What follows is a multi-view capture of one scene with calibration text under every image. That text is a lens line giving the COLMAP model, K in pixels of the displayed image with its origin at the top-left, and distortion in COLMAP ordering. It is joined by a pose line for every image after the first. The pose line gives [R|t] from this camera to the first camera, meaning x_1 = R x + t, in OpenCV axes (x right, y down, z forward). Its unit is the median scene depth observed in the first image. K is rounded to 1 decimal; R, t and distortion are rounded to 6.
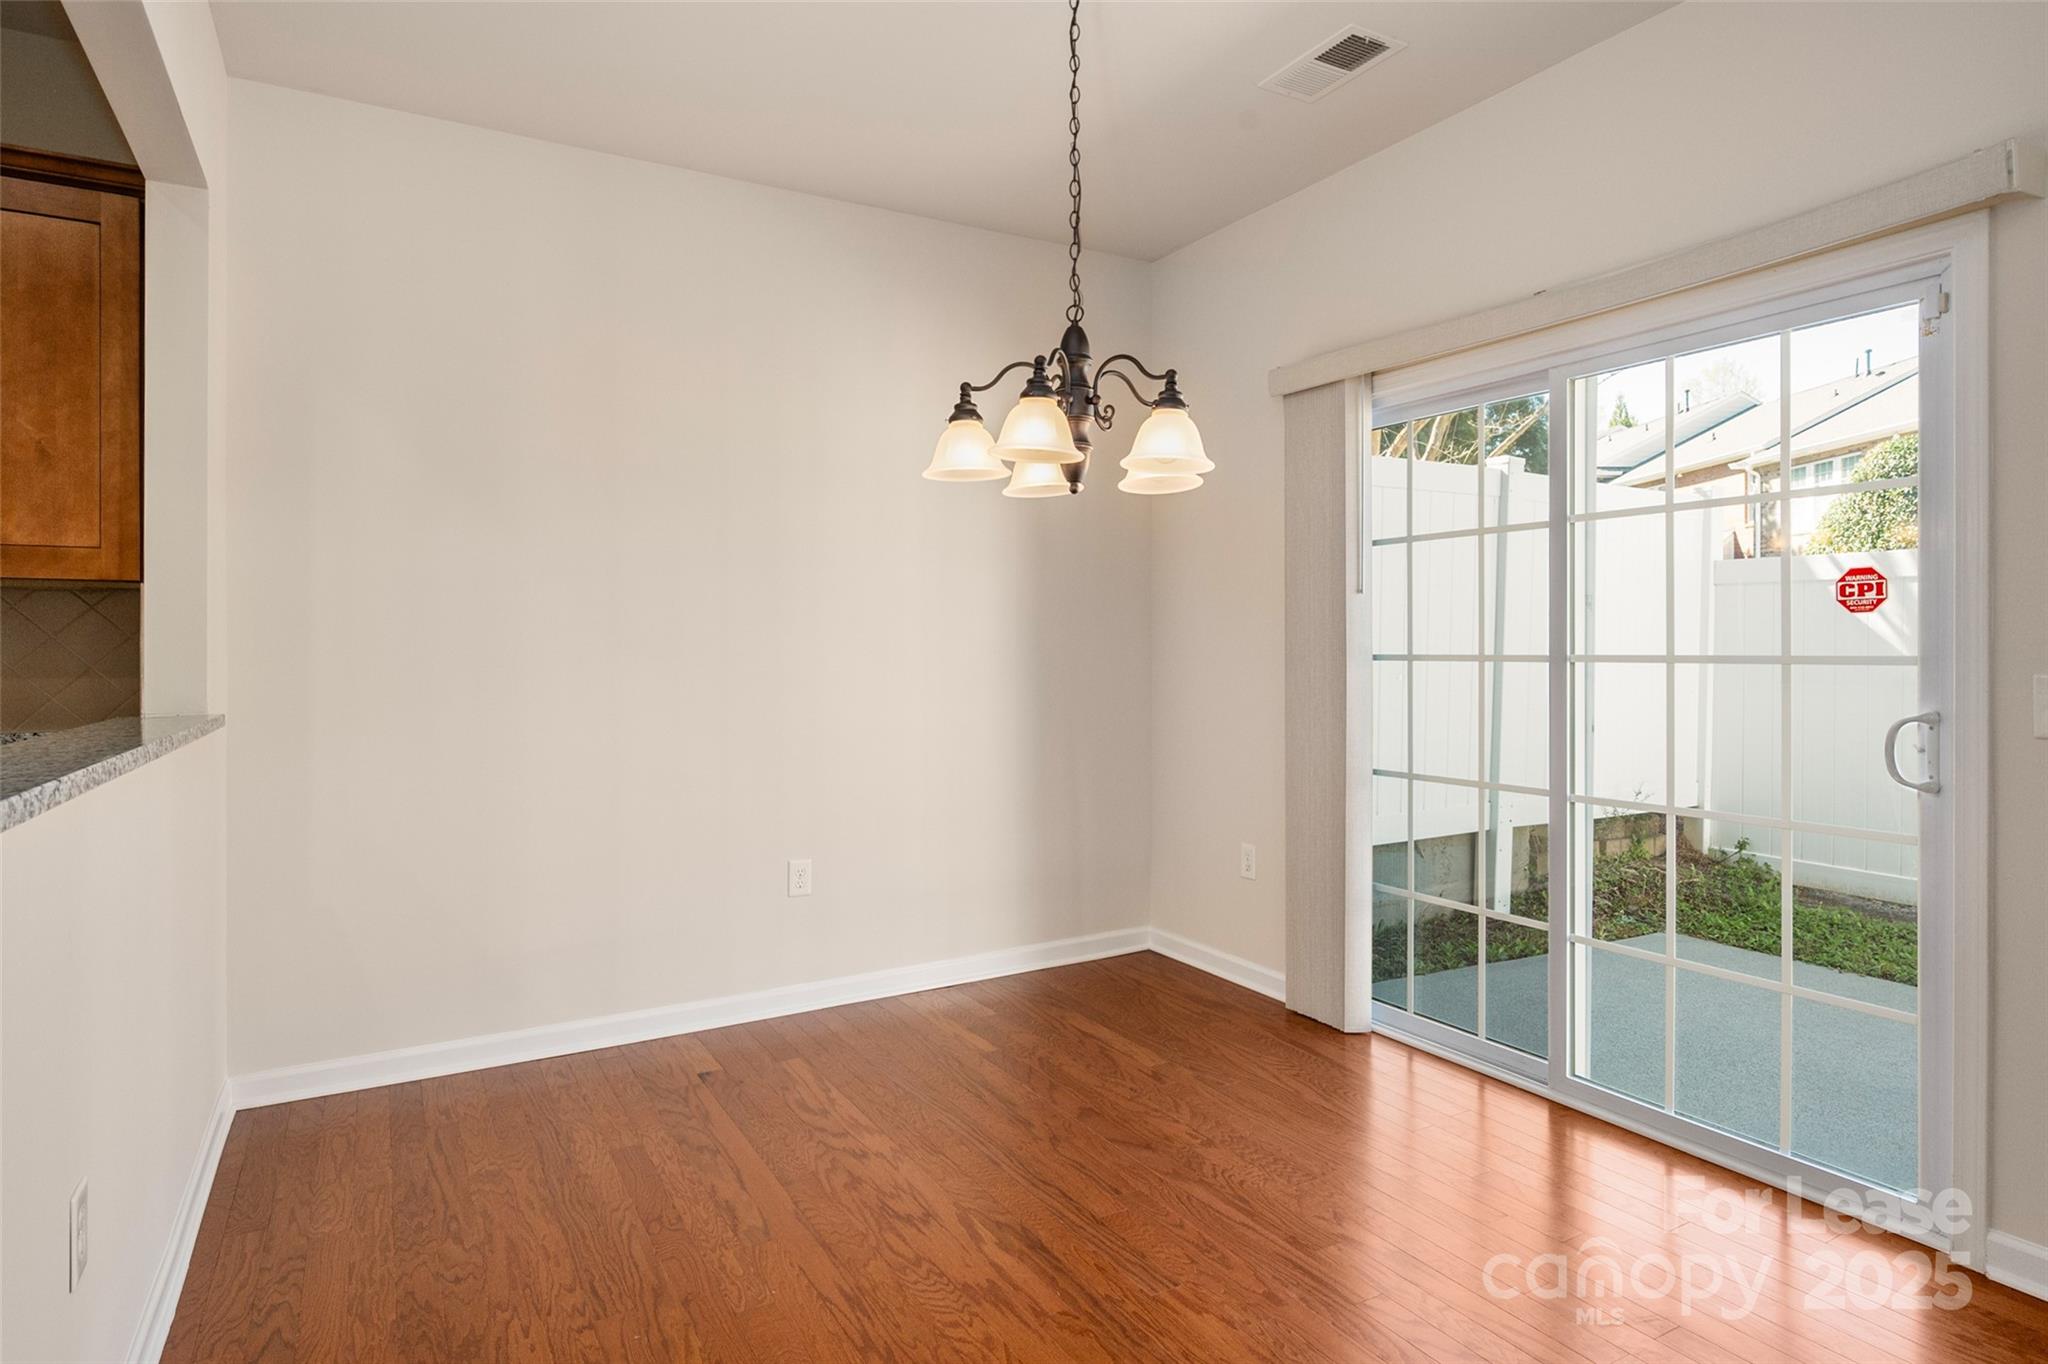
lens RADIAL K [[1125.2, 0, 1040.1], [0, 1125.2, 662.0], [0, 0, 1]] dist [-0.010409, -0.000451]
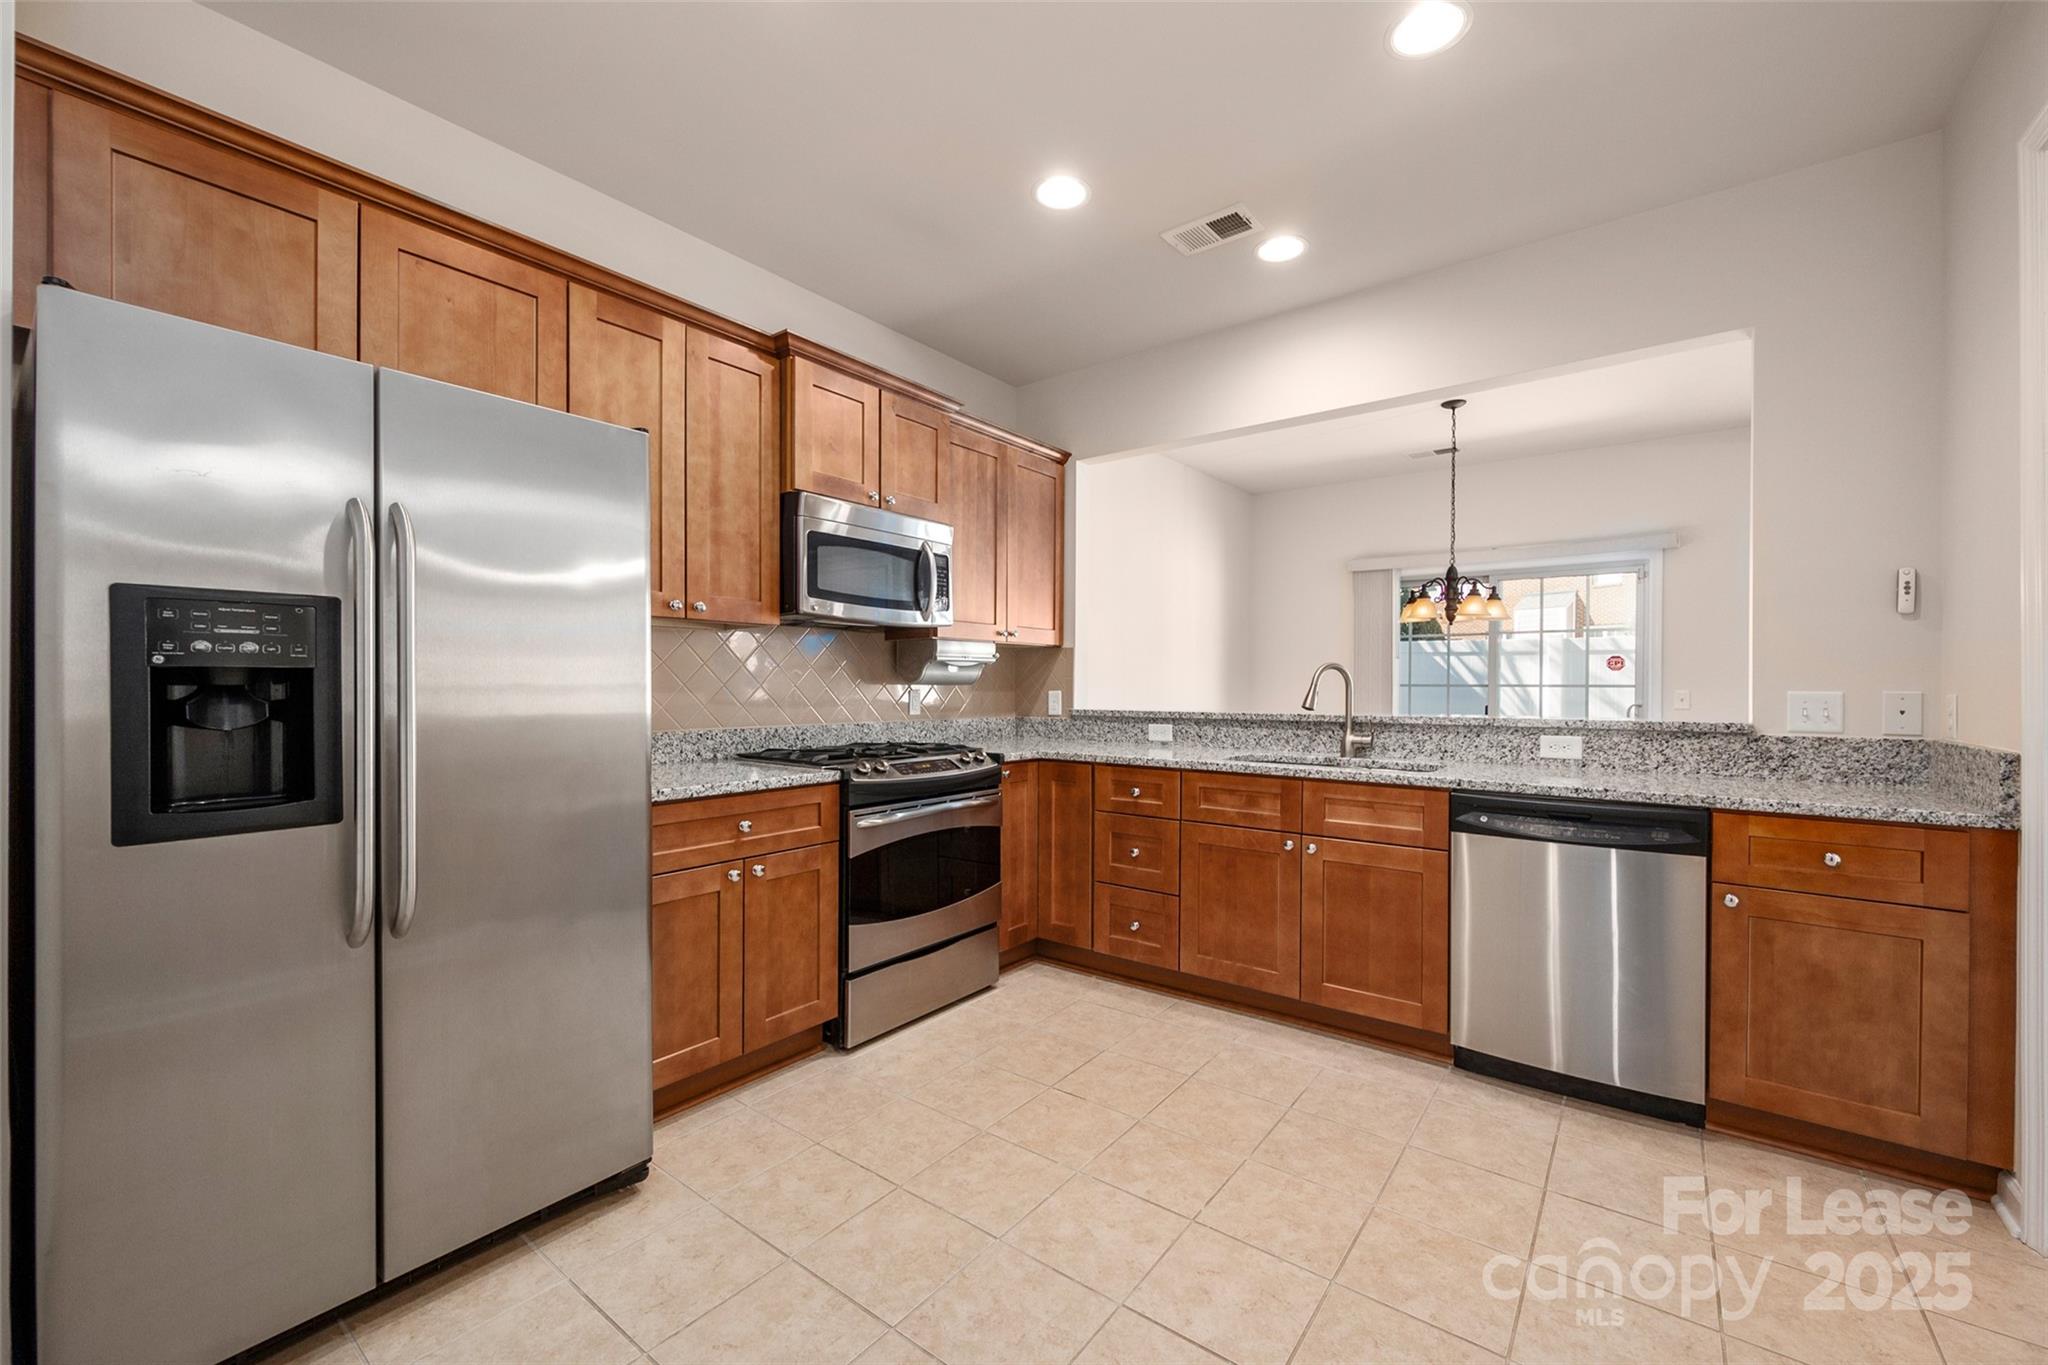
lens RADIAL K [[830.5, 0, 1024.6], [0, 830.5, 688.9], [0, 0, 1]] dist [-0.000670, -0.000554]
pose [[0.928836, 0.002832, 0.370479, -1.478212], [-0.000012, 0.999971, -0.007614, 0.022569], [-0.370490, 0.007067, 0.928810, -0.450487]]
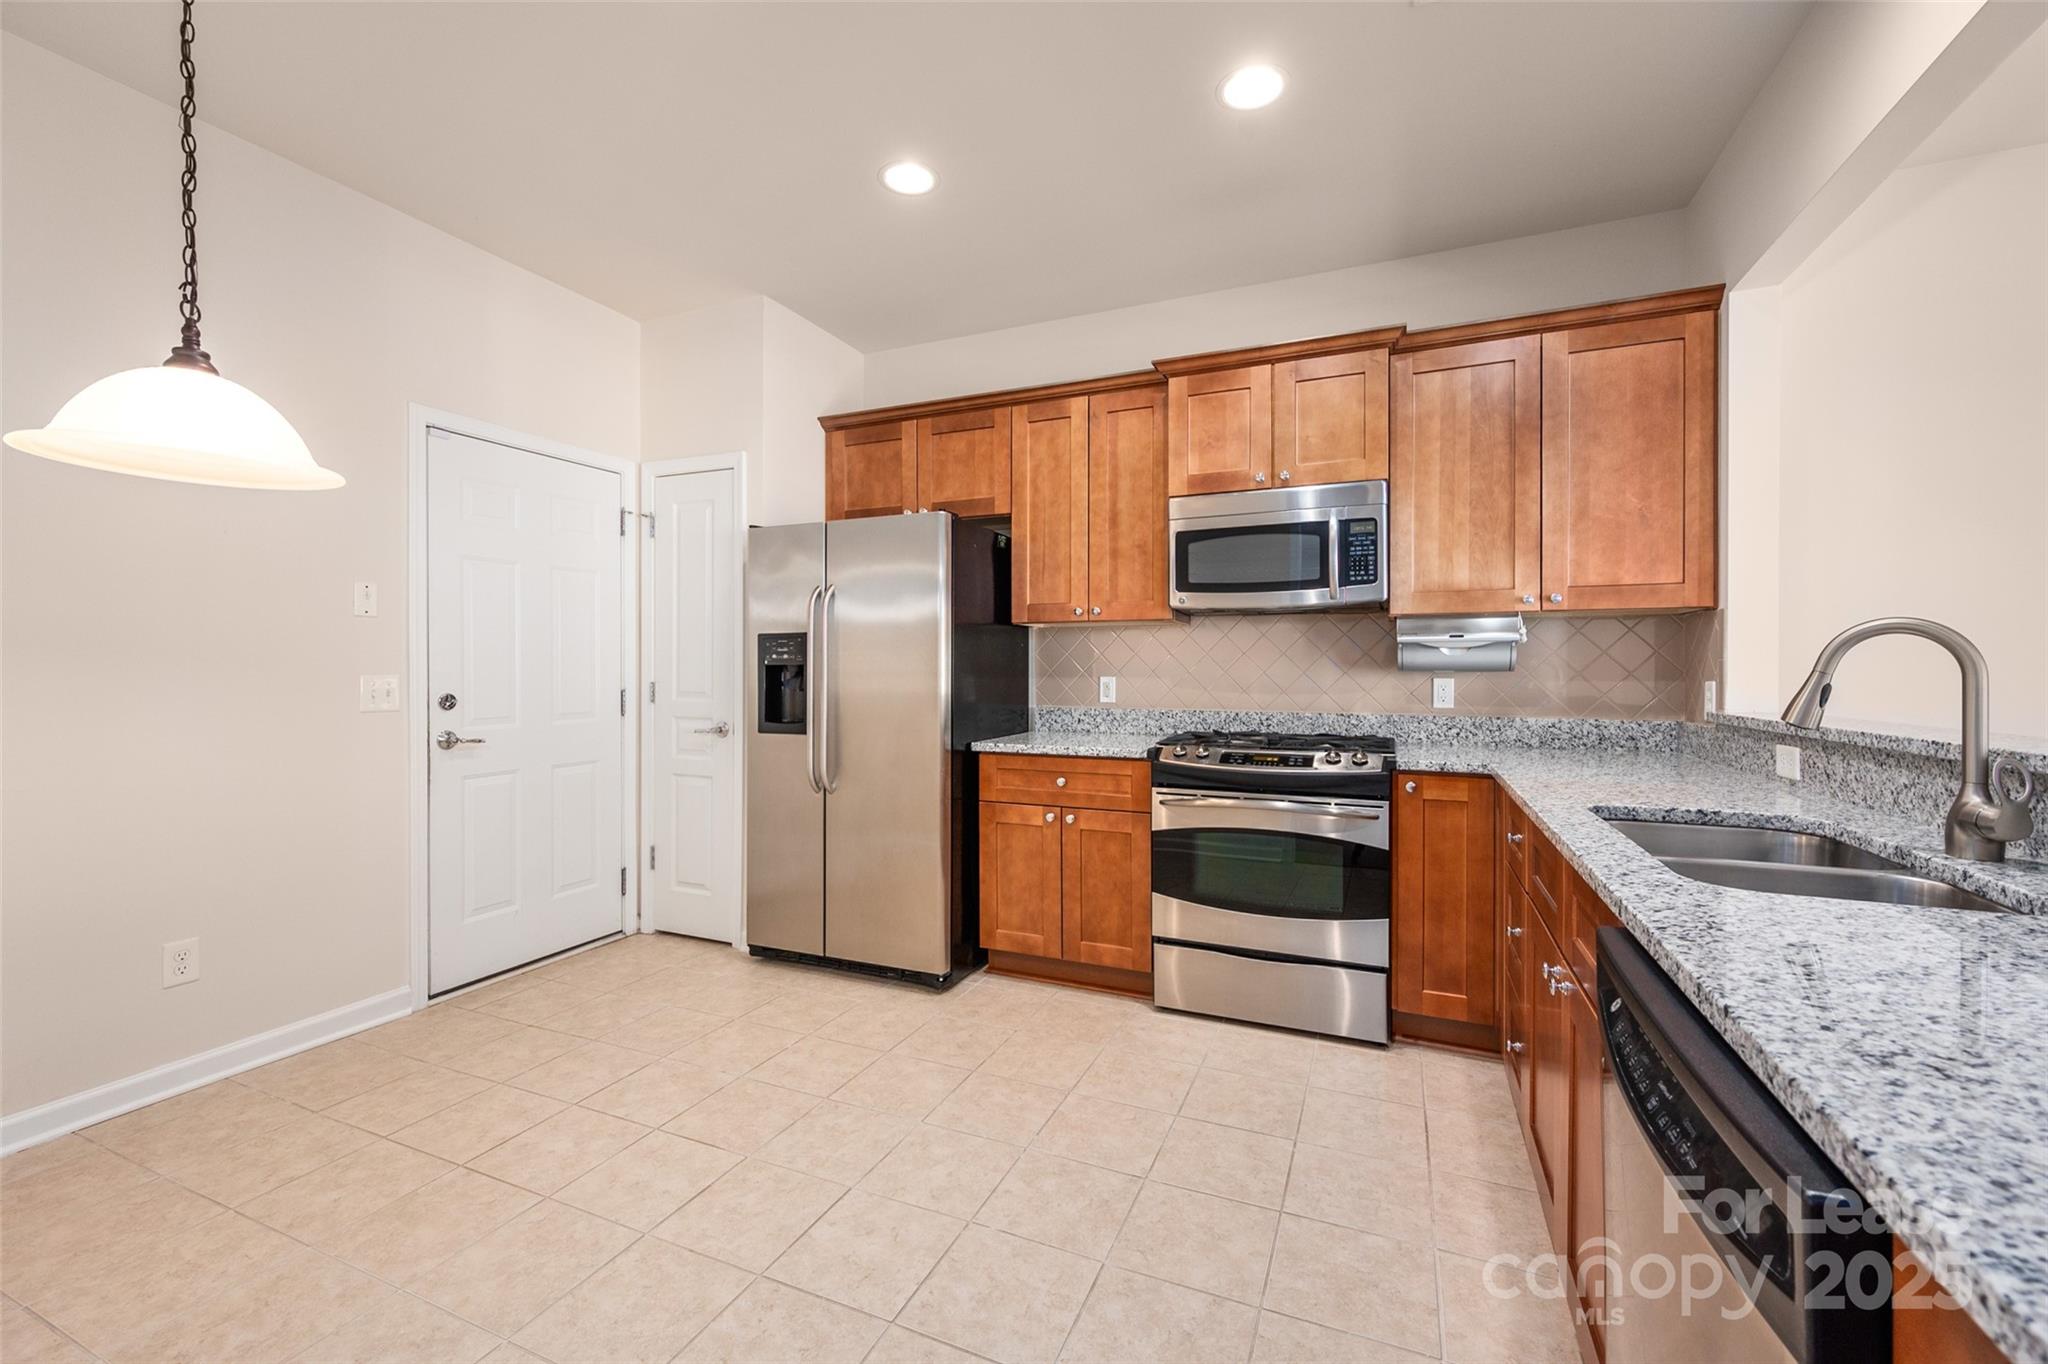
lens RADIAL K [[830.5, 0, 1028.1], [0, 830.5, 677.0], [0, 0, 1]] dist [-0.000670, -0.000554]
pose [[0.579383, 0.010996, -0.814981, -0.488219], [-0.009942, 0.999930, 0.006424, 0.010707], [0.814995, 0.004381, 0.579452, -0.205199]]
